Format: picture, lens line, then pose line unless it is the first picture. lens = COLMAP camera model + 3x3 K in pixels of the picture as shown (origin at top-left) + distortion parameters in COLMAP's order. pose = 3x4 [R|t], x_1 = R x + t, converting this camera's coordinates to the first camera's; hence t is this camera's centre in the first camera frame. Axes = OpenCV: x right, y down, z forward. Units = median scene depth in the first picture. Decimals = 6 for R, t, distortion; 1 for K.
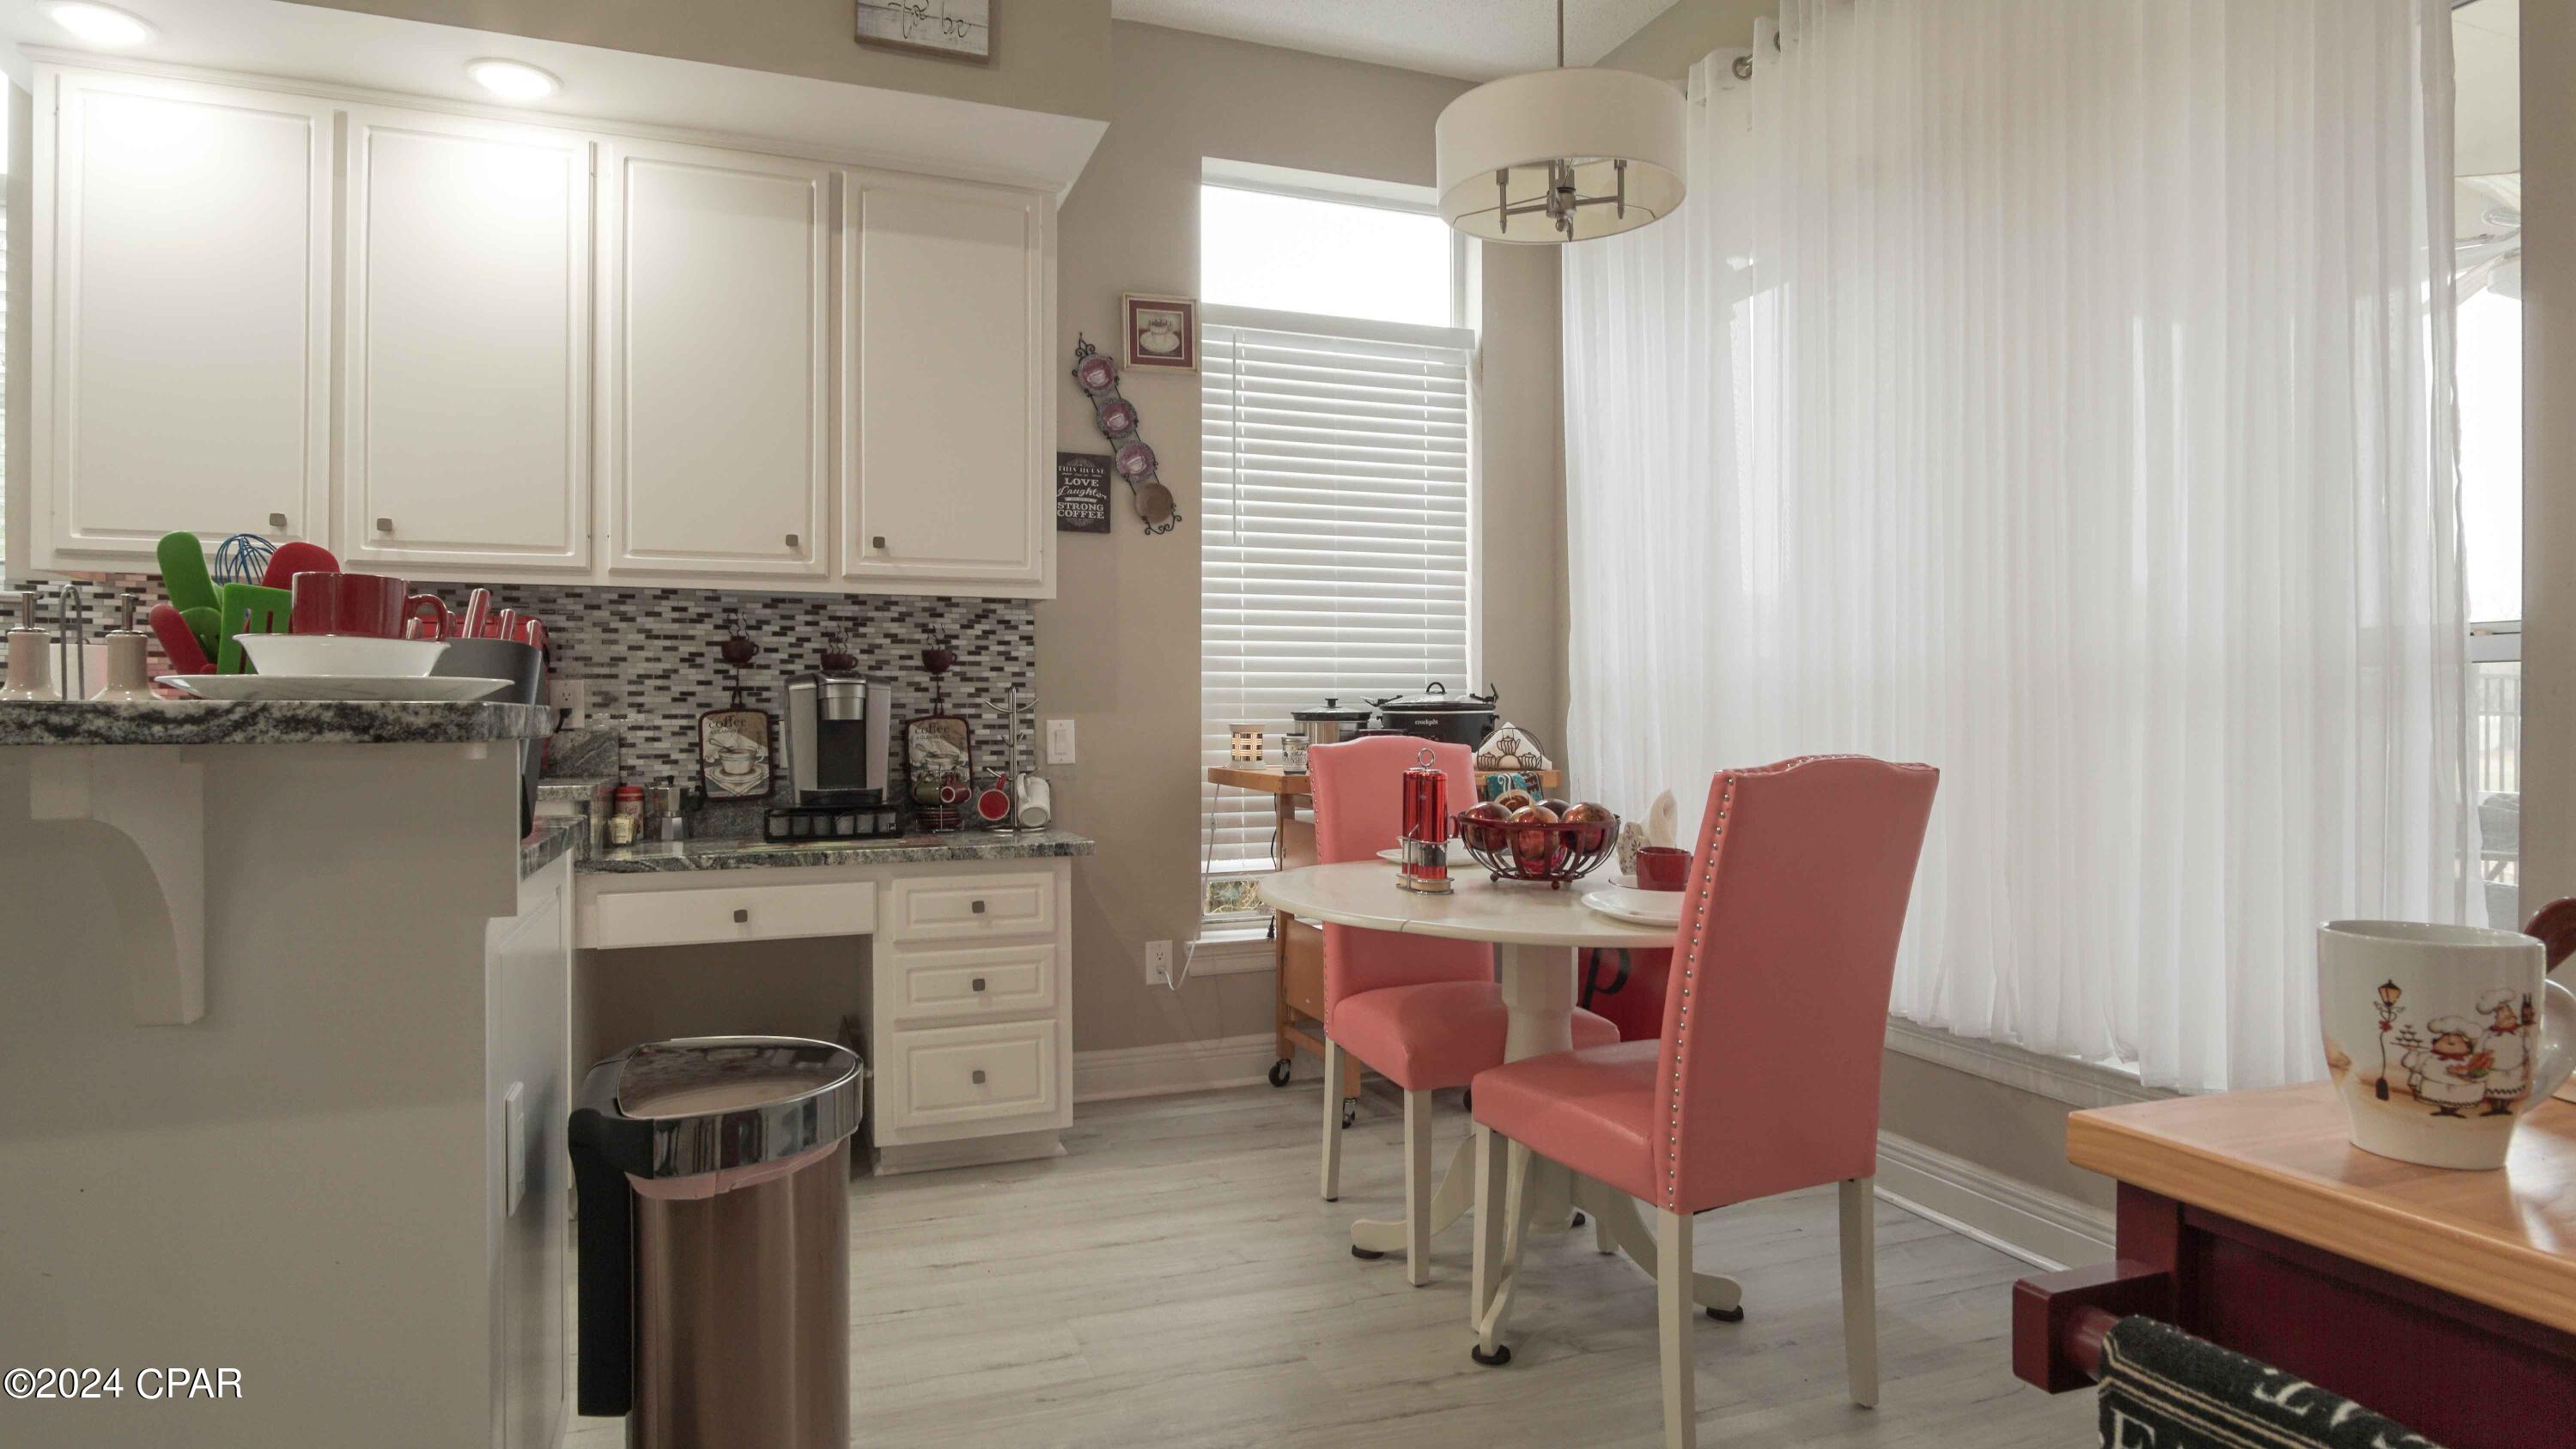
lens RADIAL K [[1386.9, 0, 1281.2], [0, 1386.9, 705.0], [0, 0, 1]] dist [-0.013496, 0.000444]
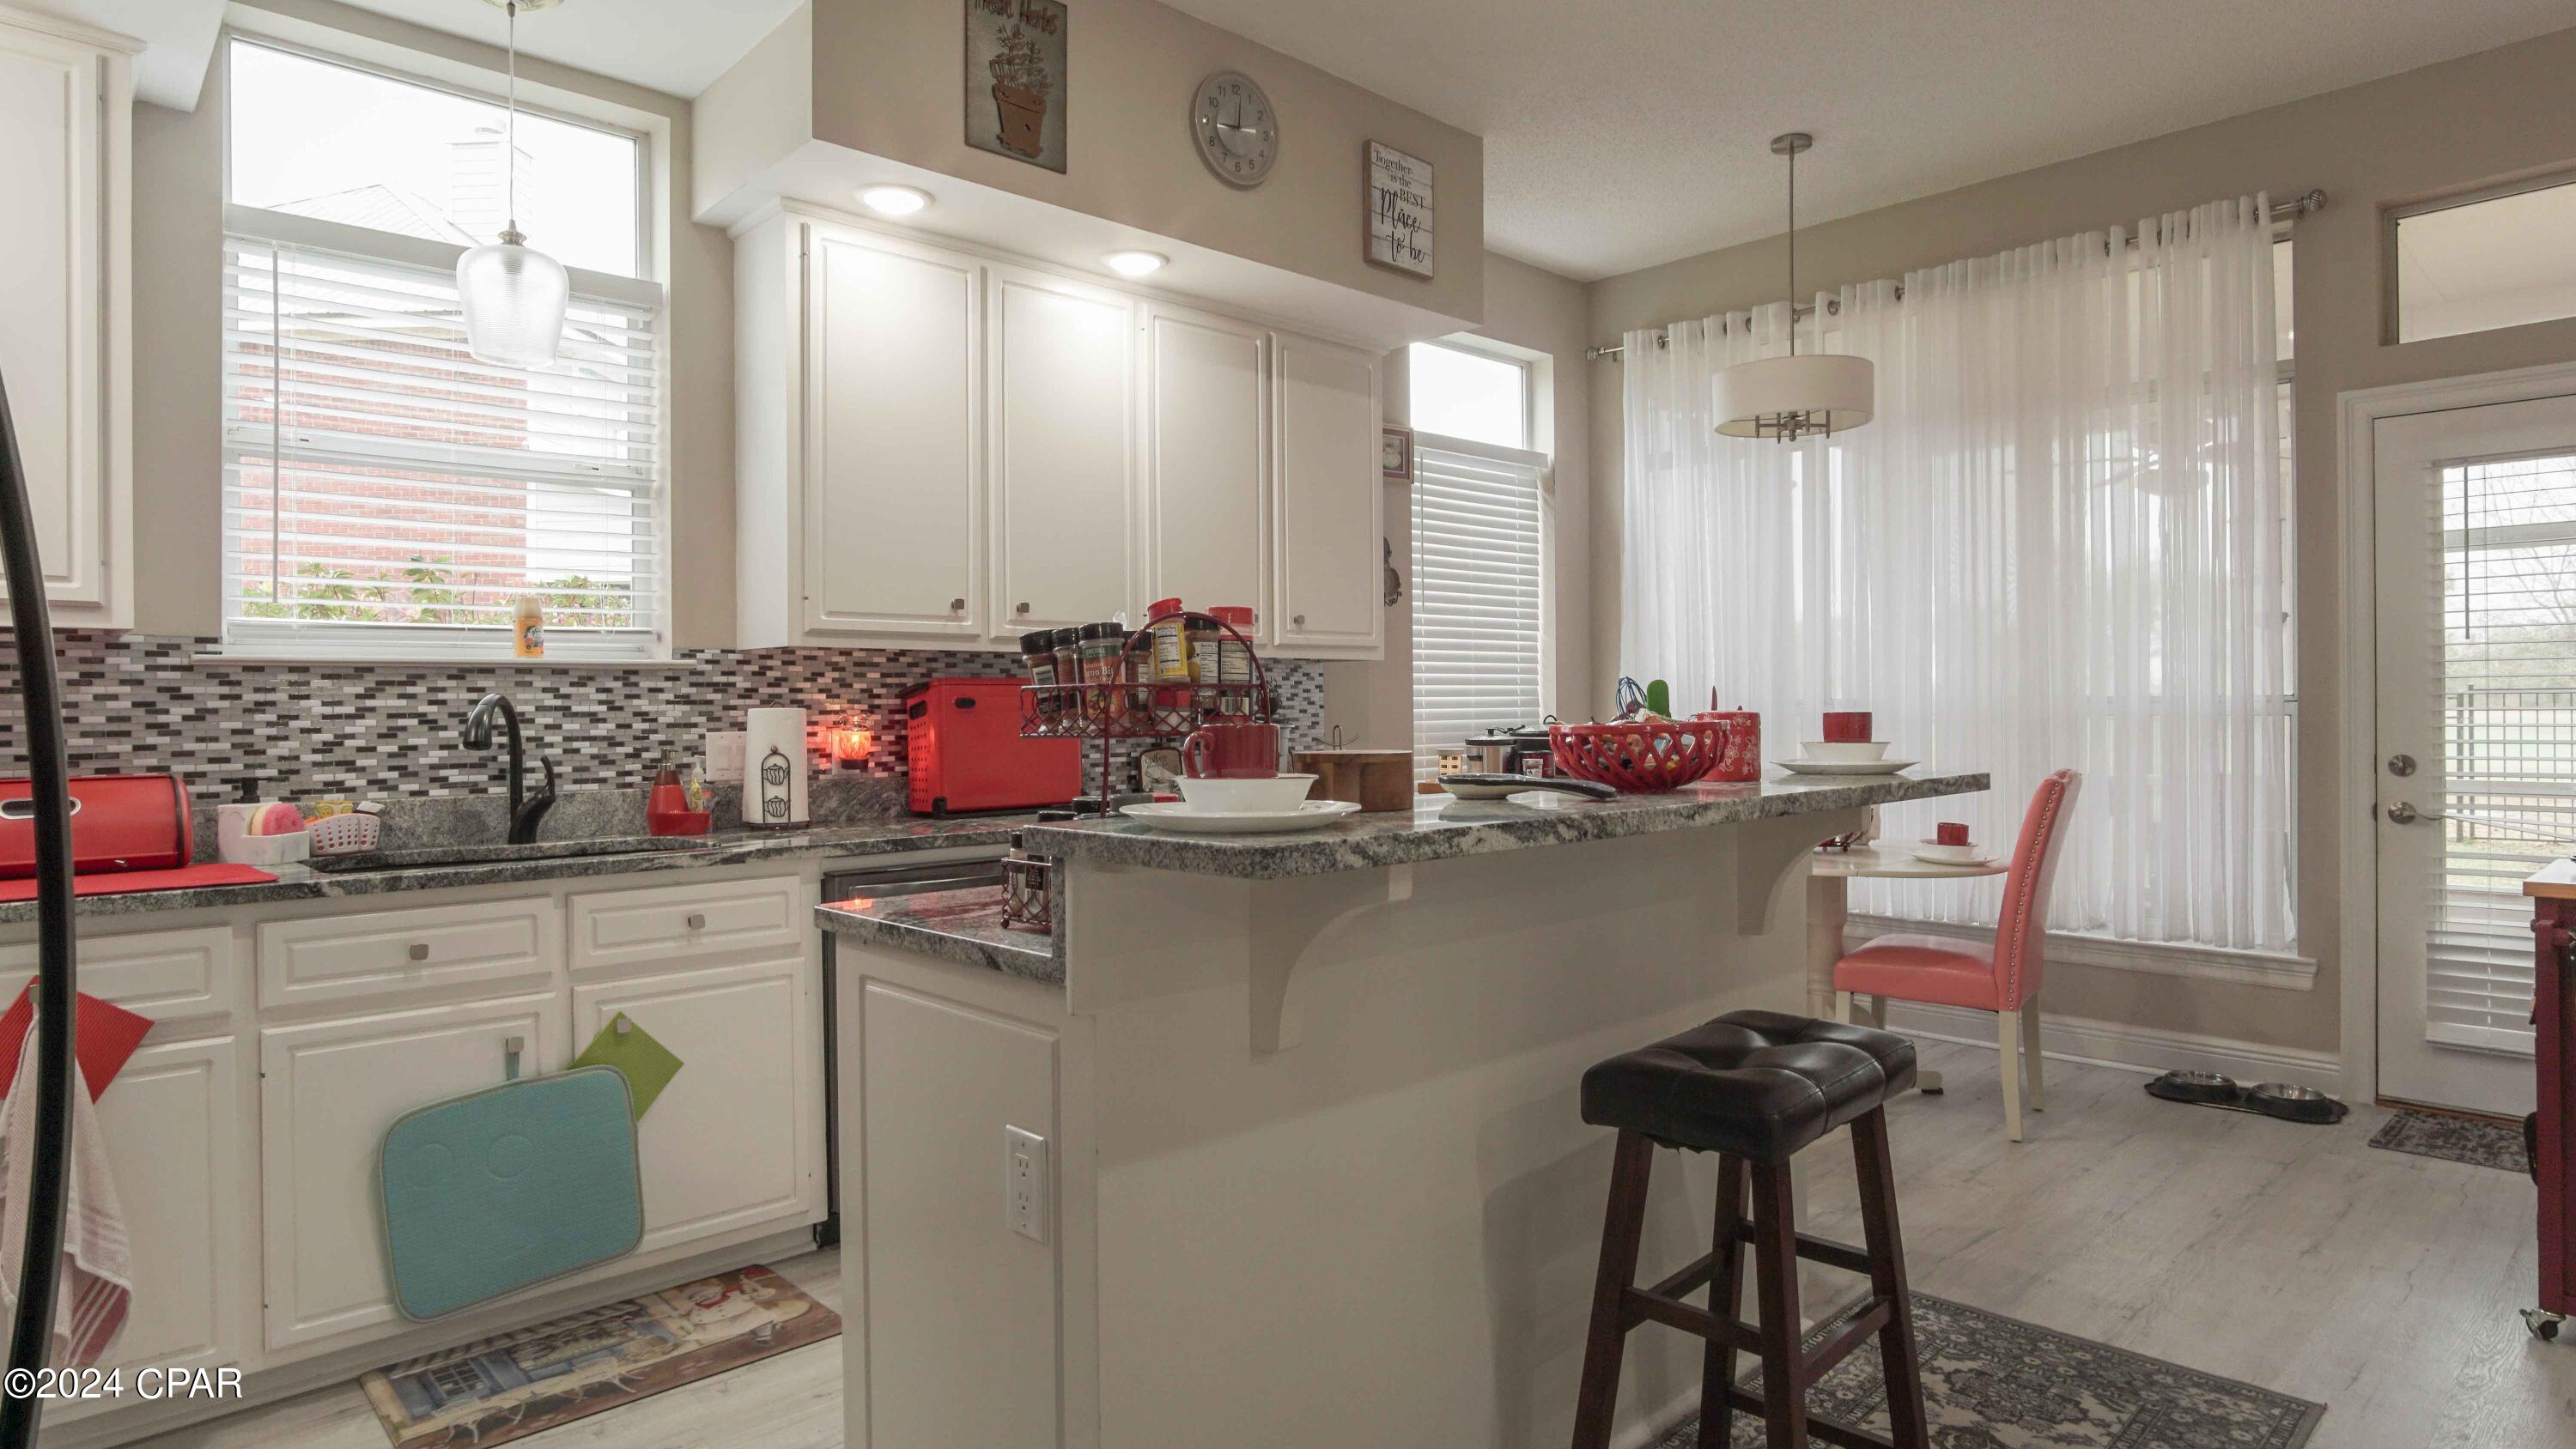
lens RADIAL K [[1386.9, 0, 1311.1], [0, 1386.9, 710.6], [0, 0, 1]] dist [-0.013496, 0.000444]
pose [[0.921992, -0.009766, 0.387087, -0.788624], [0.007556, 0.999945, 0.007232, -0.040362], [-0.387136, -0.003743, 0.922015, -0.215991]]
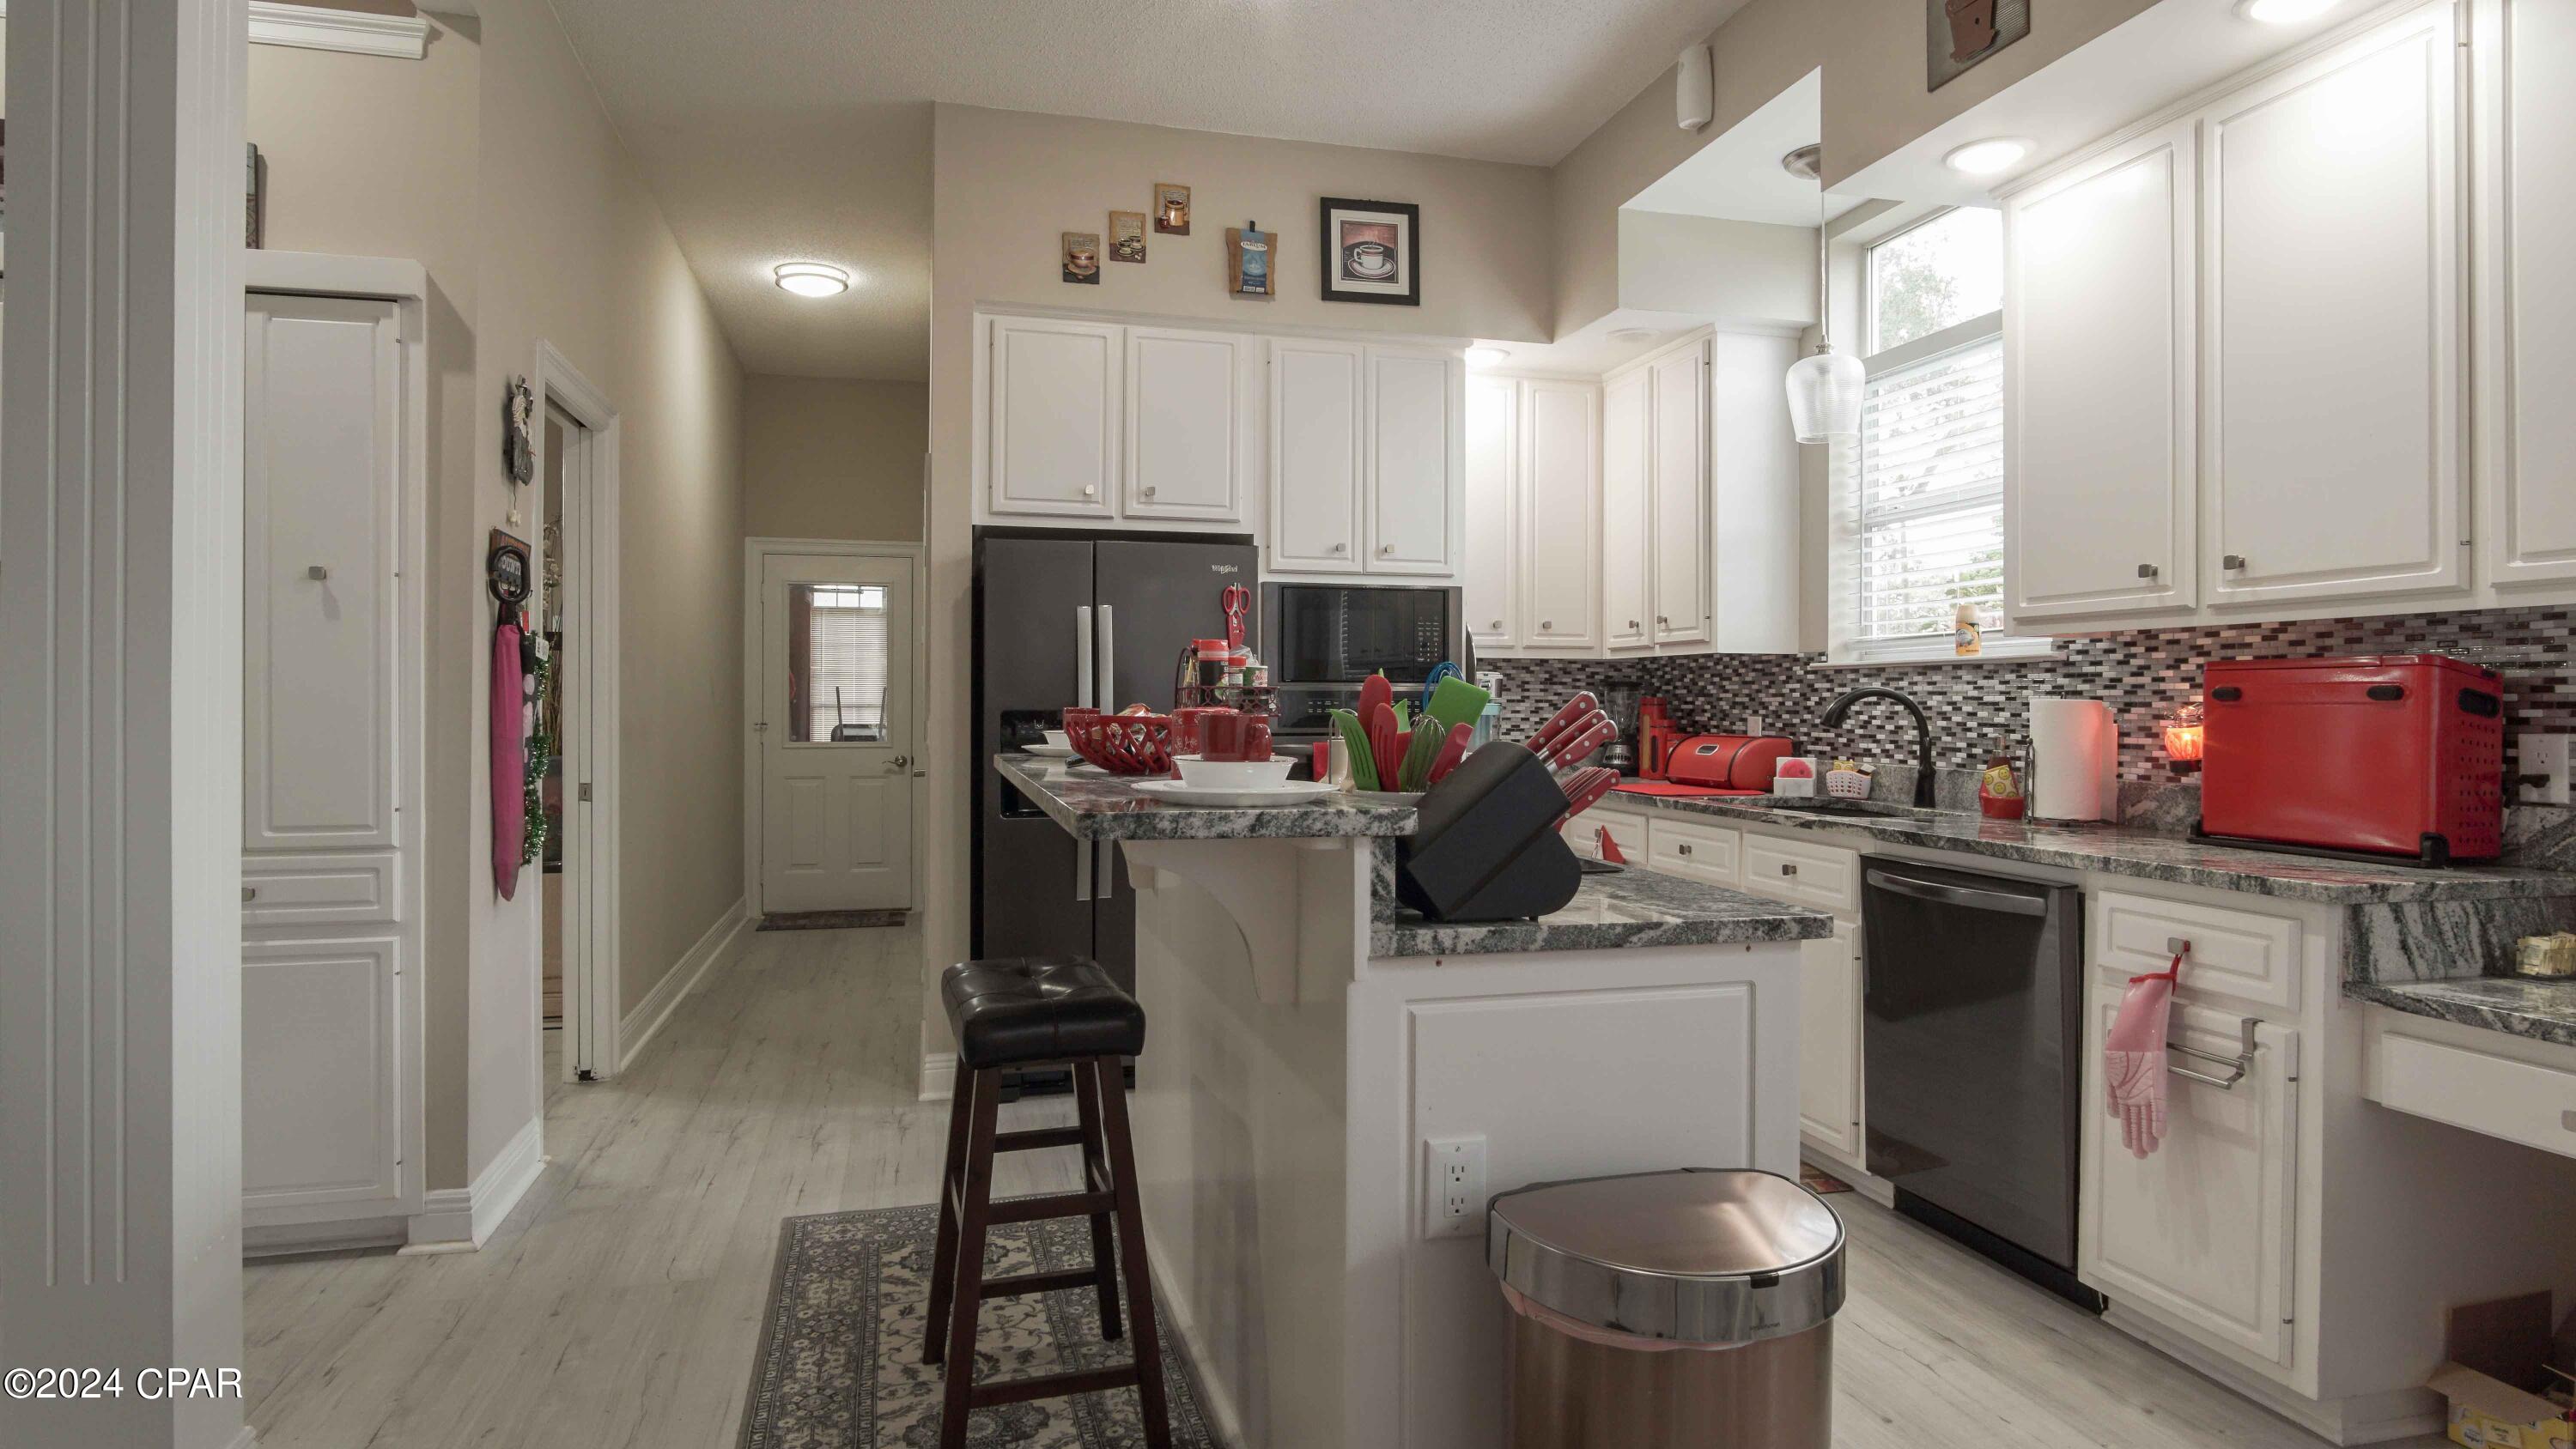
lens RADIAL K [[1386.9, 0, 1293.0], [0, 1386.9, 709.0], [0, 0, 1]] dist [-0.013496, 0.000444]
pose [[-0.098550, 0.004217, -0.995123, 0.260417], [0.002535, 0.999989, 0.003987, -0.036193], [0.995129, -0.002130, -0.098559, 0.424546]]
